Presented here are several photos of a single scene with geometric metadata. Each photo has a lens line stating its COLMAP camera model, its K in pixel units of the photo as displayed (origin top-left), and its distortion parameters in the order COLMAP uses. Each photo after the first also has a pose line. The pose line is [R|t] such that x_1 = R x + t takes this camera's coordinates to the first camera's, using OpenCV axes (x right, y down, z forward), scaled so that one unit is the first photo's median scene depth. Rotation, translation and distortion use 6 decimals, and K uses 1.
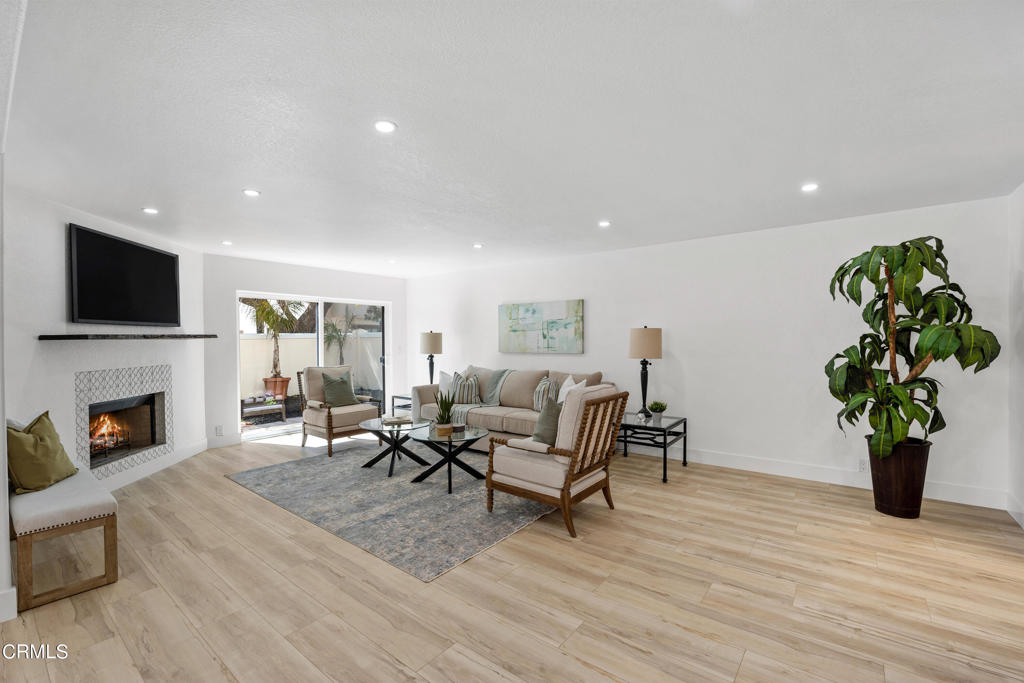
lens RADIAL K [[444.7, 0, 509.6], [0, 444.7, 341.0], [0, 0, 1]] dist [-0.021266, -0.000588]
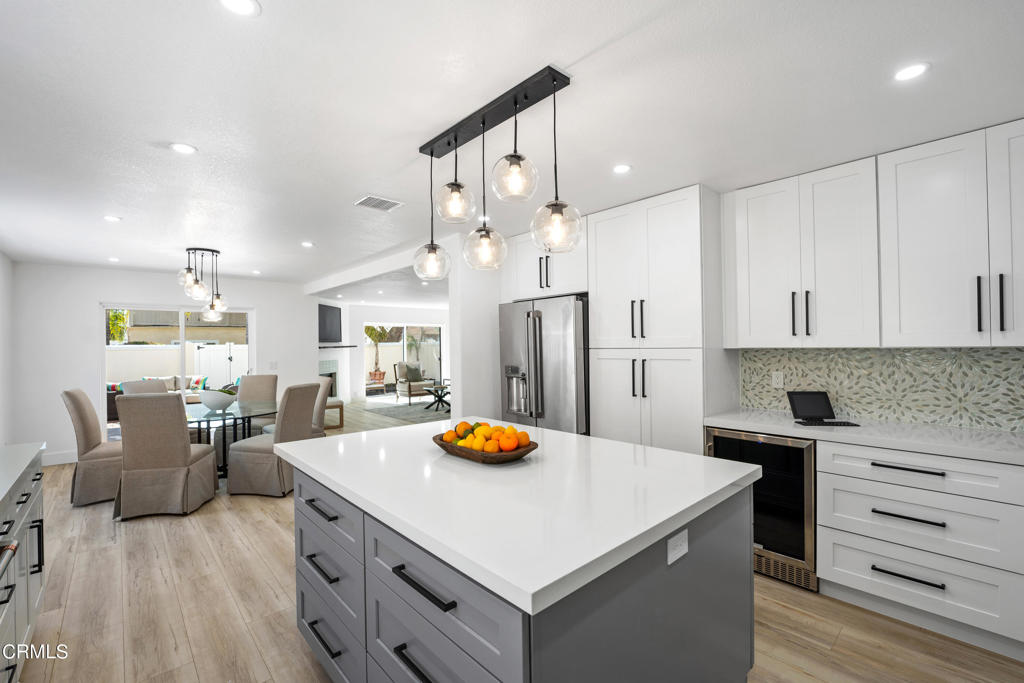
lens RADIAL K [[444.7, 0, 514.7], [0, 444.7, 341.5], [0, 0, 1]] dist [-0.021266, -0.000588]
pose [[0.987763, -0.006125, -0.155842, 0.384372], [0.004601, 0.999938, -0.010133, -0.009089], [0.155894, 0.009292, 0.987730, -0.928875]]
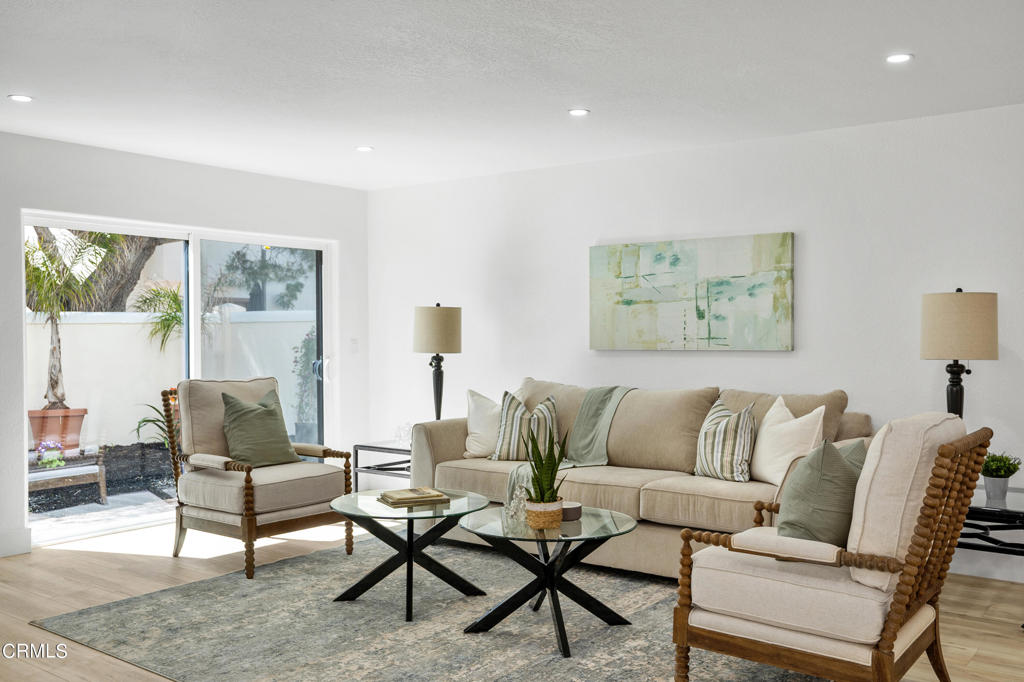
lens RADIAL K [[940.6, 0, 508.8], [0, 940.6, 342.2], [0, 0, 1]] dist [0.015382, 0.000000]
pose [[0.999829, 0.001846, 0.018410, -0.160908], [-0.001949, 0.999983, 0.005568, 0.015909], [-0.018400, -0.005603, 0.999815, 0.039013]]
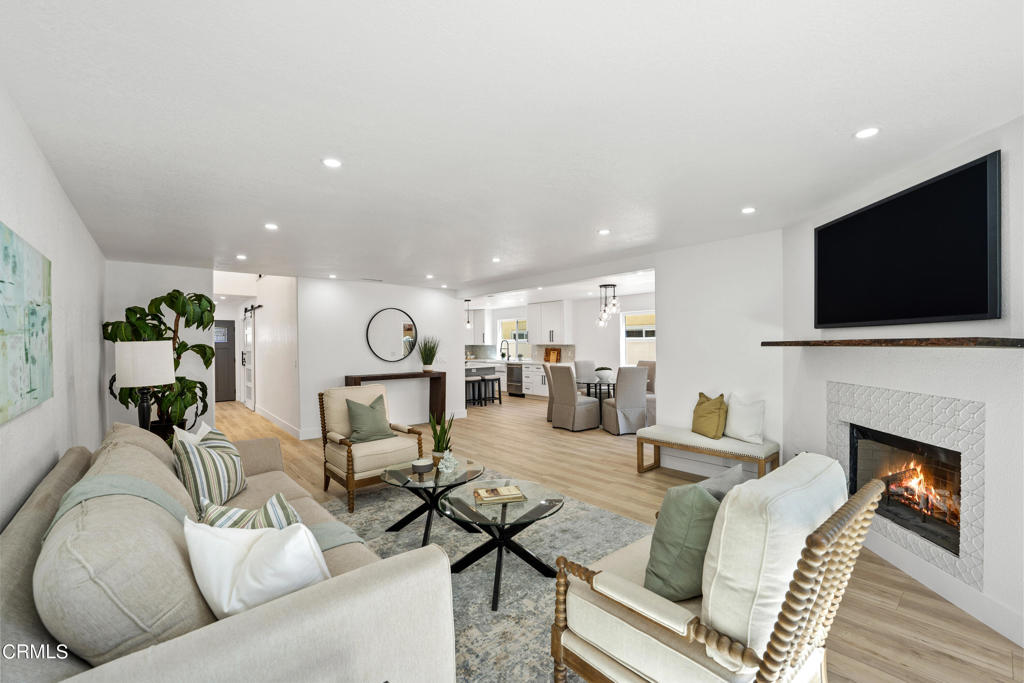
lens RADIAL K [[424.0, 0, 514.5], [0, 424.0, 342.6], [0, 0, 1]] dist [-0.023143, -0.000168]
pose [[-0.982544, 0.016966, 0.185255, -0.348558], [0.017692, 0.999841, 0.002264, -0.017020], [-0.185187, 0.005502, -0.982688, 1.419821]]
